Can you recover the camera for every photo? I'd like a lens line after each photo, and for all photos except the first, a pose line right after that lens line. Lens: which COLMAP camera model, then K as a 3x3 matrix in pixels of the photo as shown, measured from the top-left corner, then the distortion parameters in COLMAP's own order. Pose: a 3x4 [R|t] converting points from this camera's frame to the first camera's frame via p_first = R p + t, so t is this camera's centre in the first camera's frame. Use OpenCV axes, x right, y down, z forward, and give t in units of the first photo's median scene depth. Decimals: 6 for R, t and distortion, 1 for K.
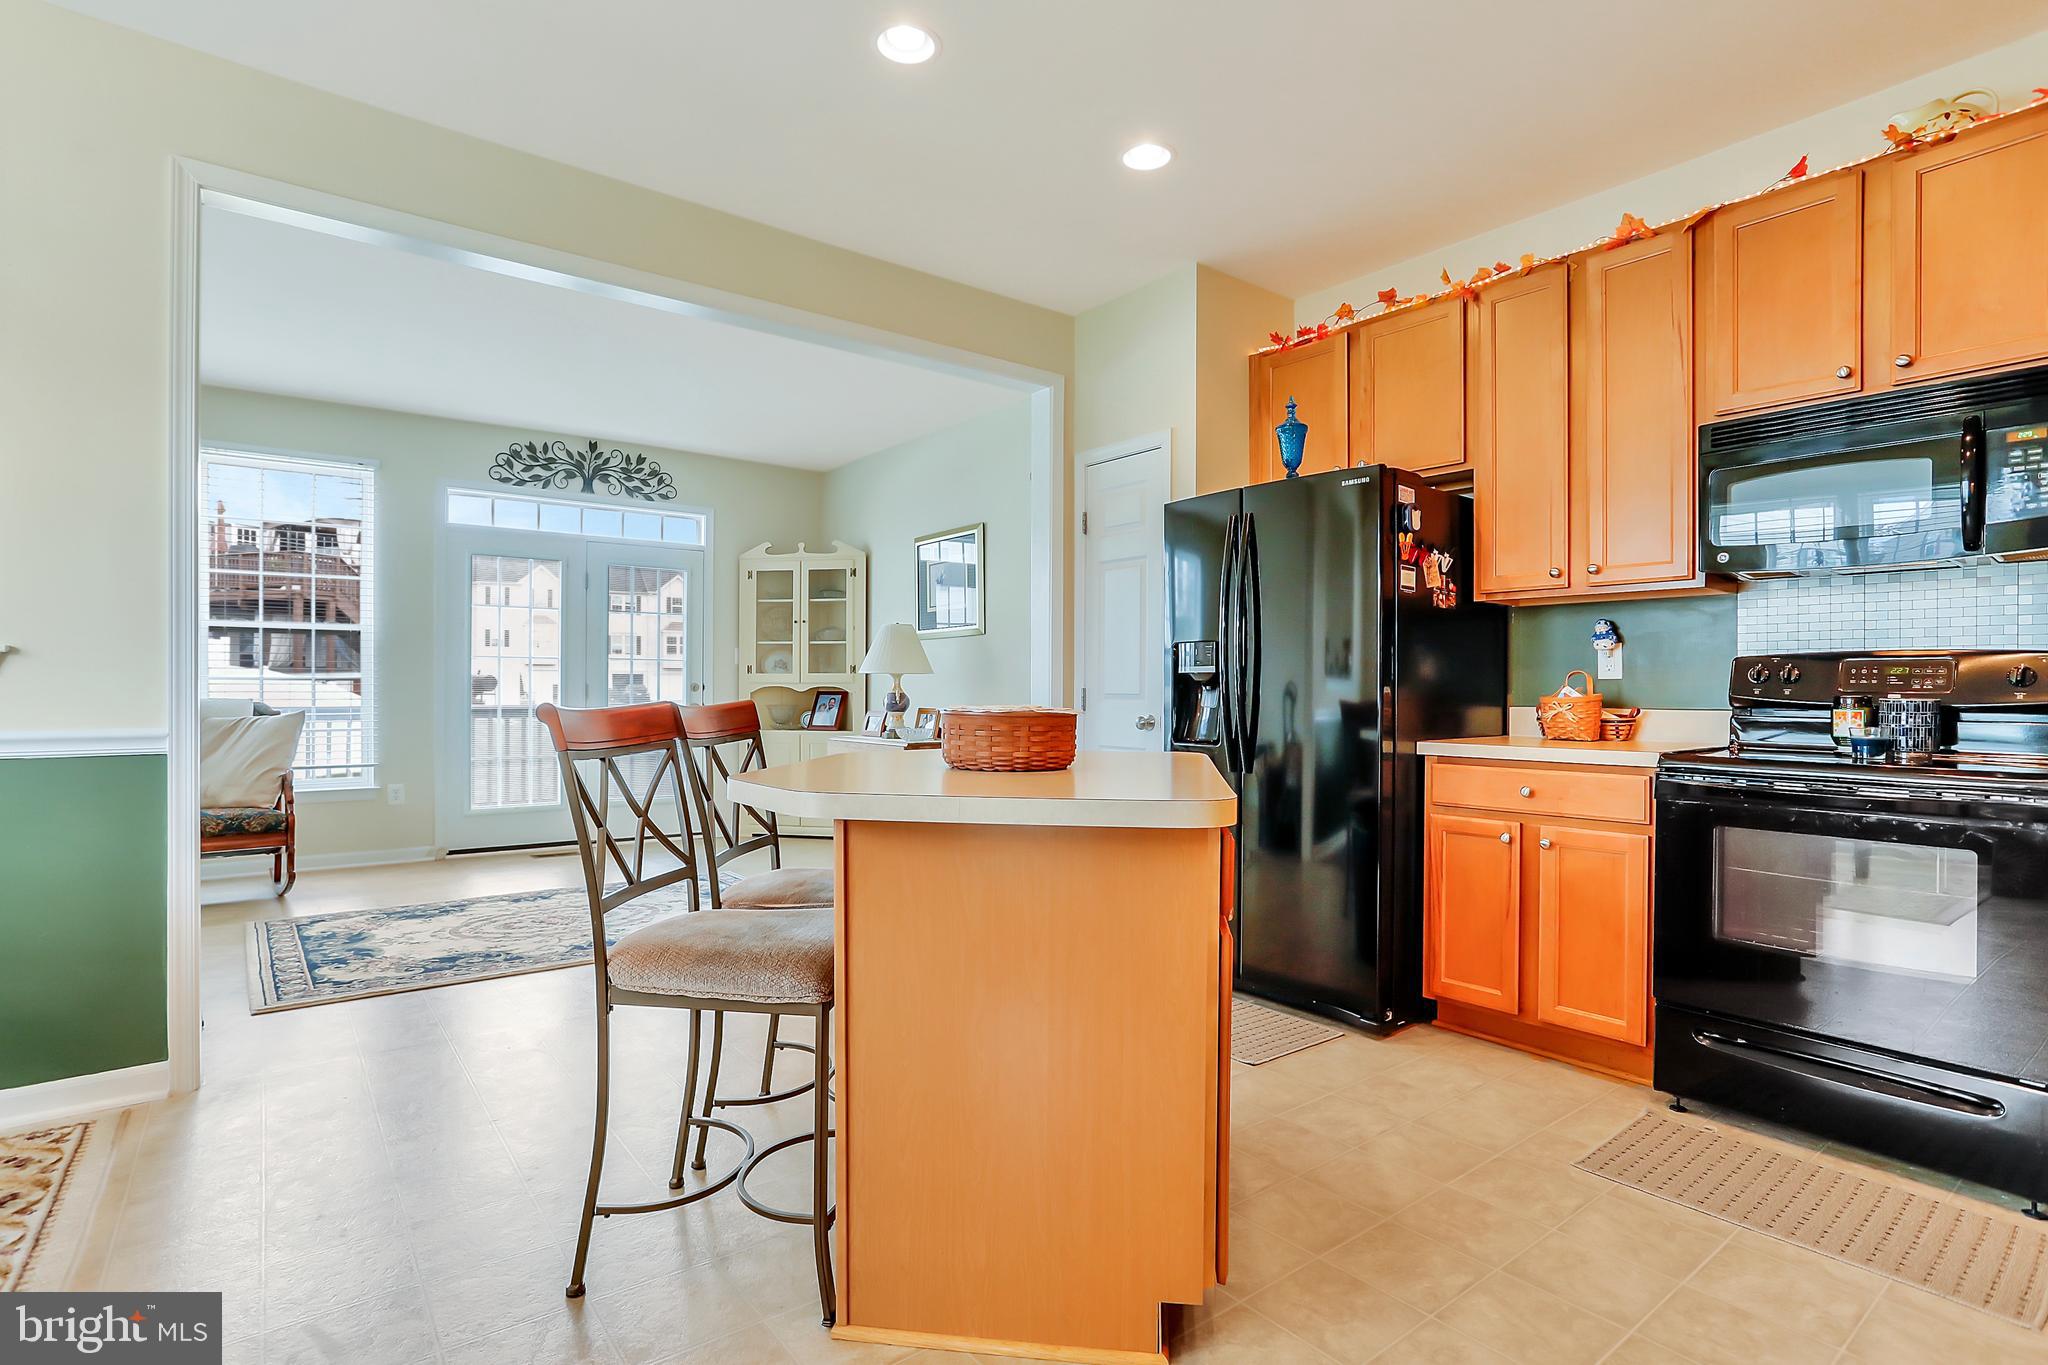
lens RADIAL K [[1011.7, 0, 1022.0], [0, 1011.7, 691.7], [0, 0, 1]] dist [-0.046078, 0.021502]
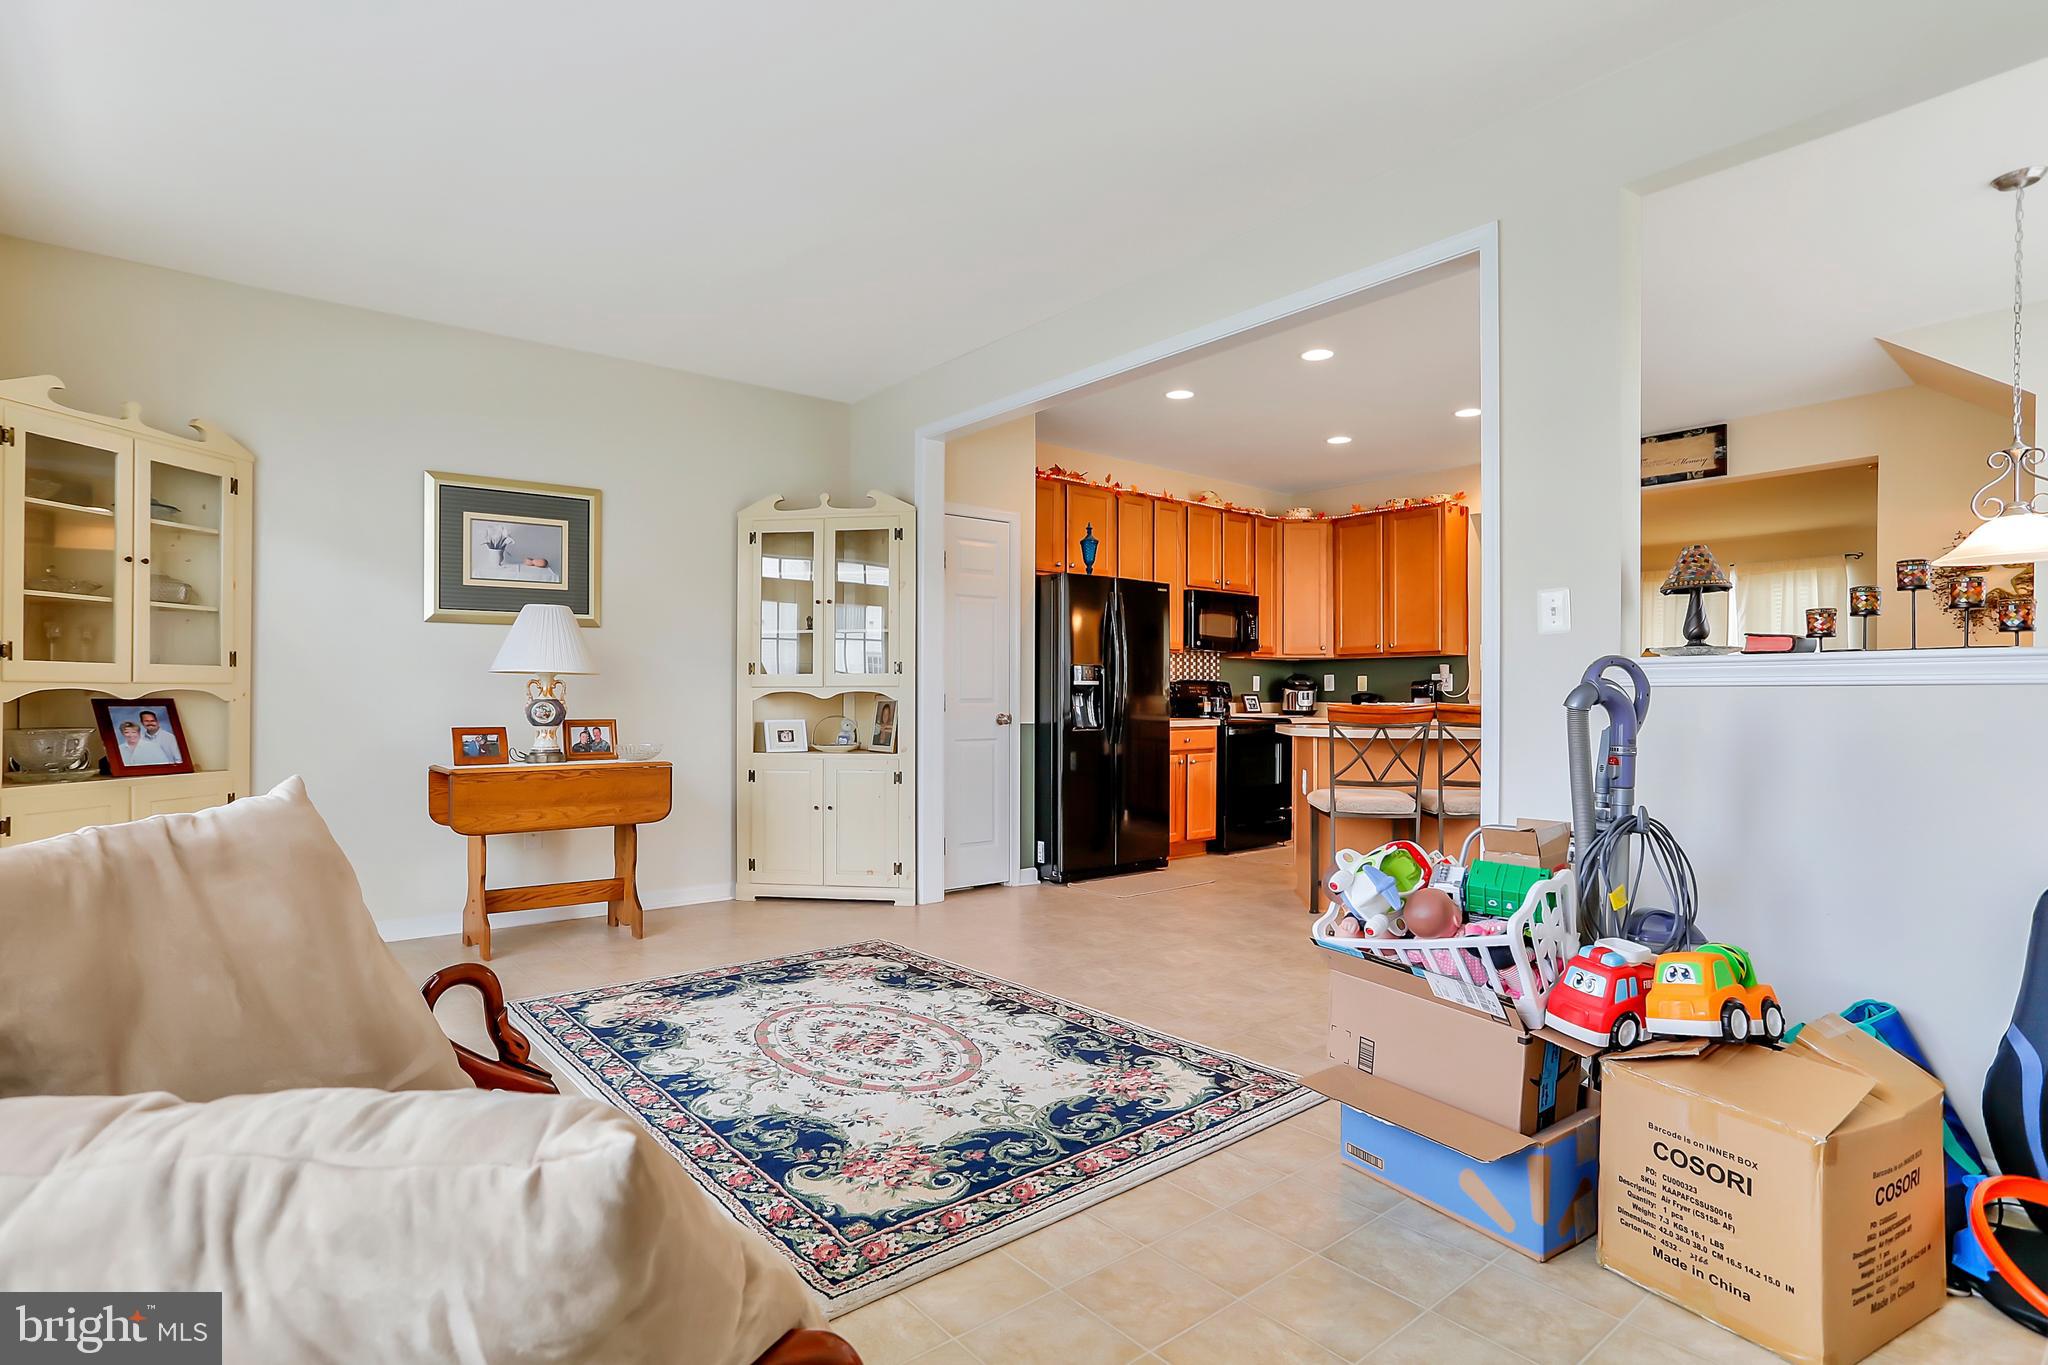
lens RADIAL K [[1011.7, 0, 1041.9], [0, 1011.7, 702.1], [0, 0, 1]] dist [-0.046078, 0.021502]
pose [[-0.041127, -0.007891, 0.999123, -0.997316], [0.001943, 0.999966, 0.007977, -0.002995], [-0.999152, 0.002269, -0.041110, 0.801463]]
